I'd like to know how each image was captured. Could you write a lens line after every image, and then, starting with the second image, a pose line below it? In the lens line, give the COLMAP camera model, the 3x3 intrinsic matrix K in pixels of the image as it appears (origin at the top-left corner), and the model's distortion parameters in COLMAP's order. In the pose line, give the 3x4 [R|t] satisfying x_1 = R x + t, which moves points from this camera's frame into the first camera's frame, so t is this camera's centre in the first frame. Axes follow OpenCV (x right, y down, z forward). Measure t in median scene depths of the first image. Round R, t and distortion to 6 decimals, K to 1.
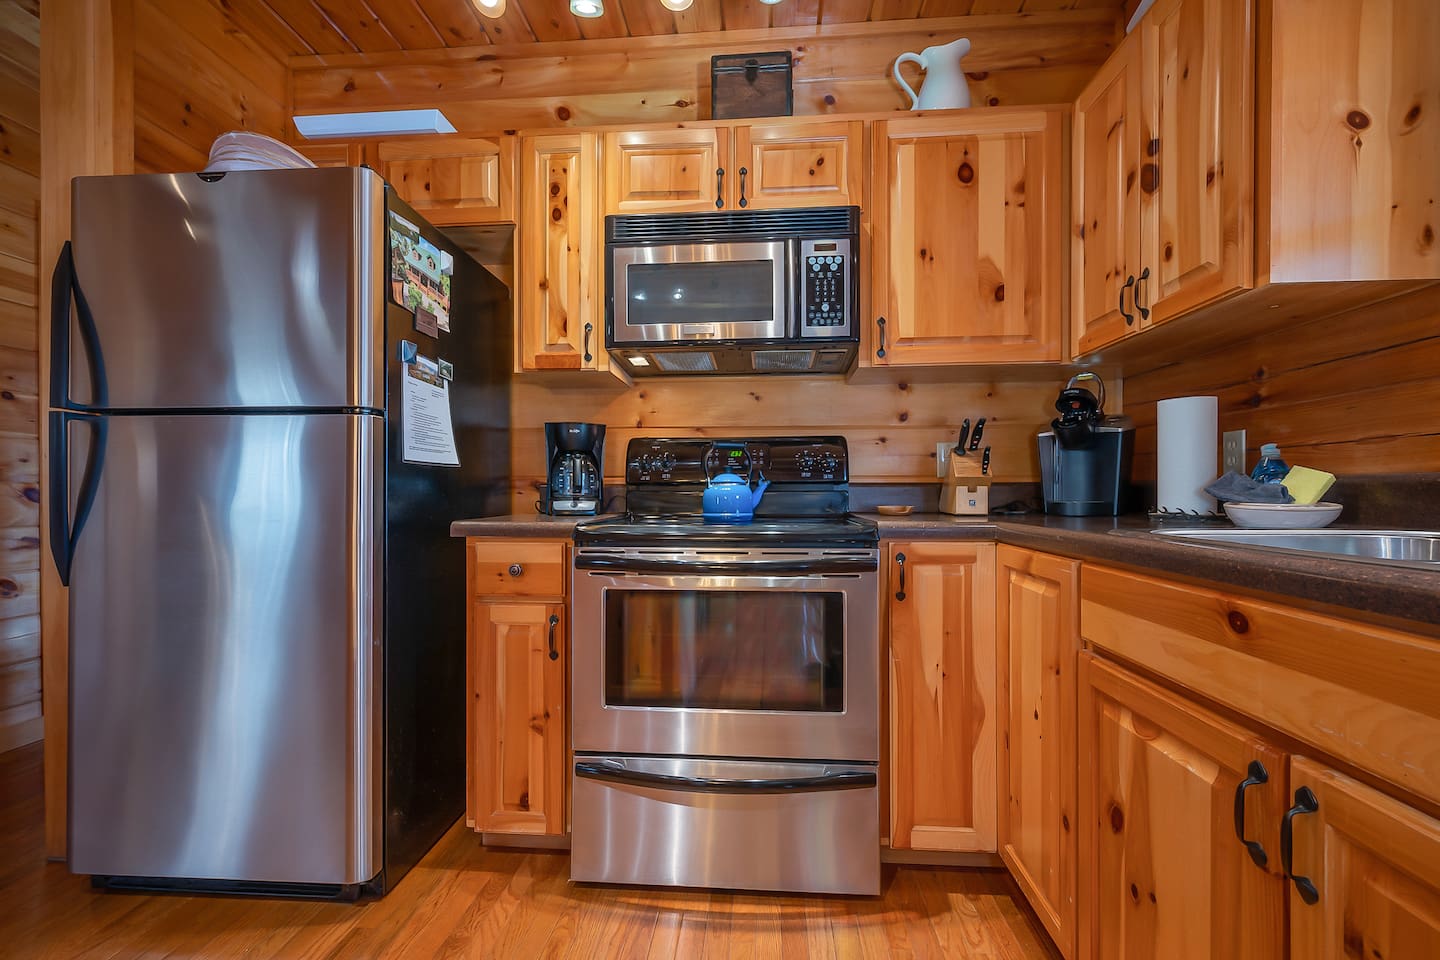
lens RADIAL K [[593.1, 0, 723.3], [0, 593.1, 497.2], [0, 0, 1]] dist [0.001270, -0.001089]
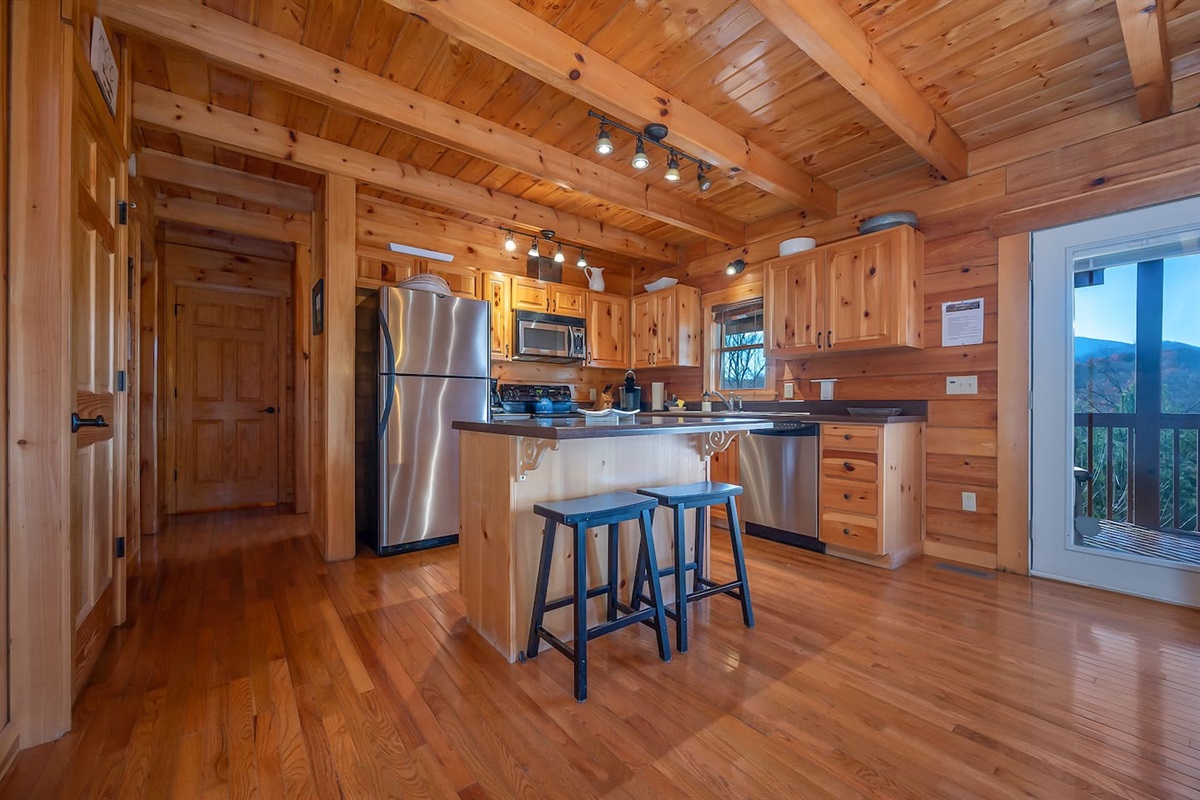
lens RADIAL K [[471.9, 0, 605.9], [0, 471.9, 406.6], [0, 0, 1]] dist [-0.003103, -0.000074]
pose [[0.735290, -0.000584, 0.677752, -1.480422], [0.006011, 0.999966, -0.005661, 0.017852], [-0.677726, 0.008236, 0.735269, -1.014581]]
